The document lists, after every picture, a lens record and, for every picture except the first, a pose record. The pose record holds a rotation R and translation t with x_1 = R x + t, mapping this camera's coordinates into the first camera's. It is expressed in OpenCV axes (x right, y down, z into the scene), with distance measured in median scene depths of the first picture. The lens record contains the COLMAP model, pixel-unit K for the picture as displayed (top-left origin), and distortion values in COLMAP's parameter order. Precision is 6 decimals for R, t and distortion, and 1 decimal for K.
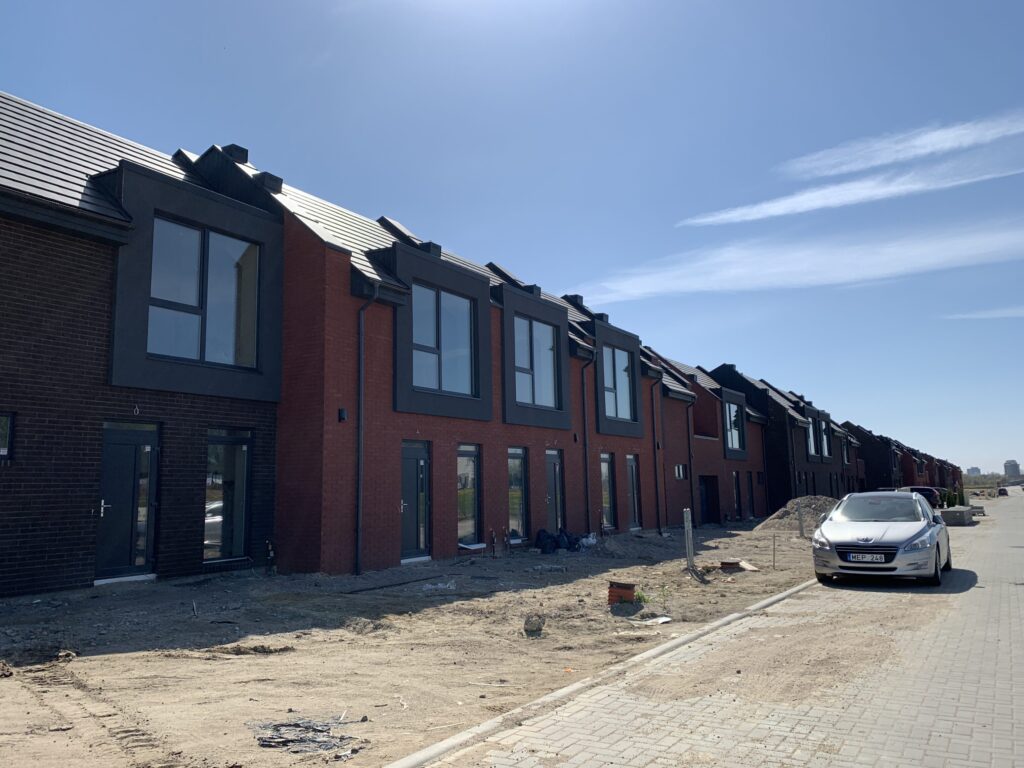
lens RADIAL K [[776.0, 0, 511.2], [0, 776.0, 382.2], [0, 0, 1]] dist [0.037289, -0.025880]
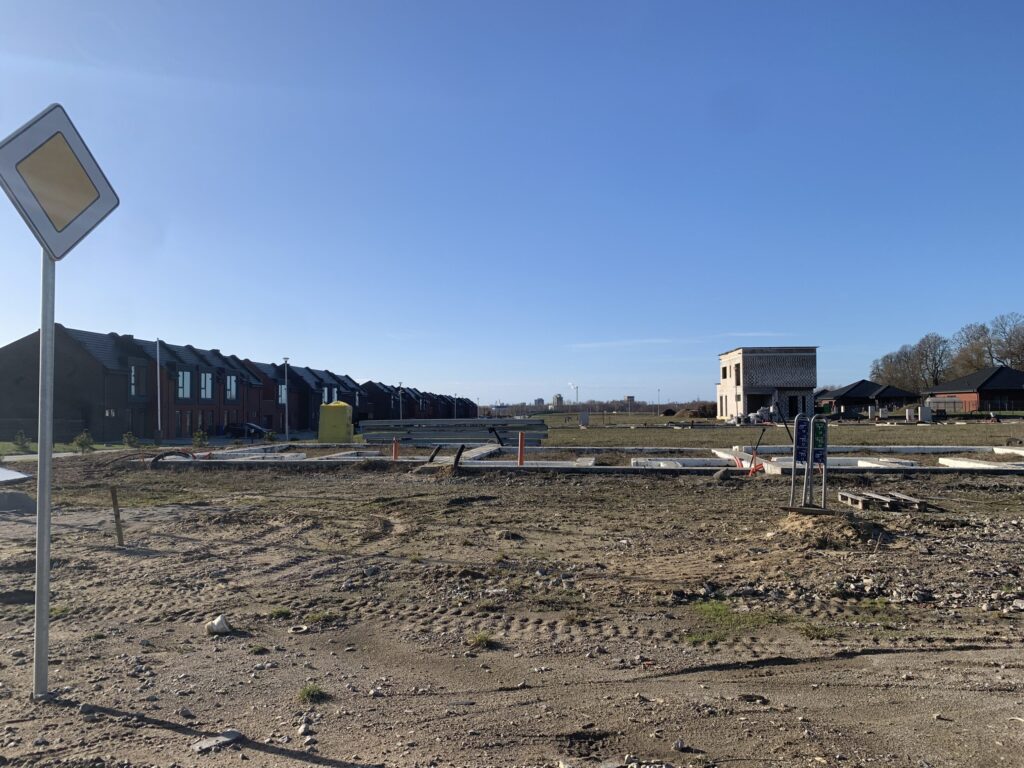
lens RADIAL K [[782.6, 0, 506.7], [0, 782.6, 387.6], [0, 0, 1]] dist [0.069271, -0.024247]
pose [[0.891841, 0.038163, 0.450736, -0.259154], [-0.088484, 0.991903, 0.091094, -0.324276], [-0.443610, -0.121125, 0.887997, -1.951825]]
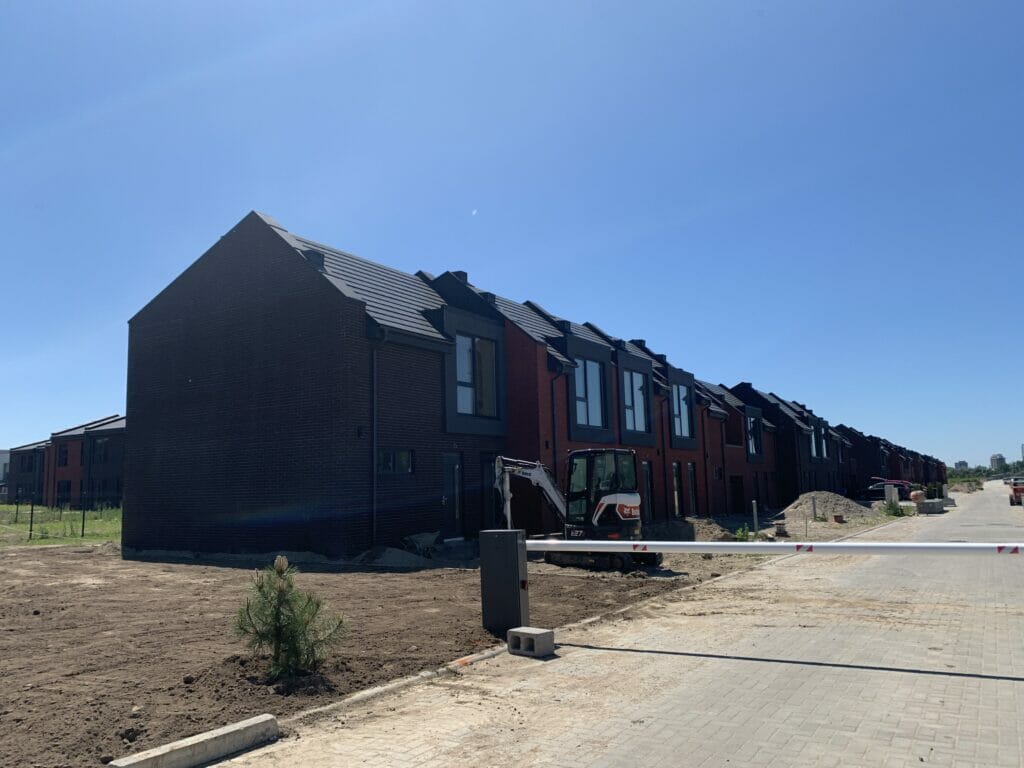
lens RADIAL K [[776.0, 0, 505.8], [0, 776.0, 390.3], [0, 0, 1]] dist [0.037289, -0.025880]
pose [[0.999988, -0.001549, 0.004606, -0.153460], [0.001466, 0.999837, 0.017996, -0.051014], [-0.004634, -0.017989, 0.999827, -0.322671]]
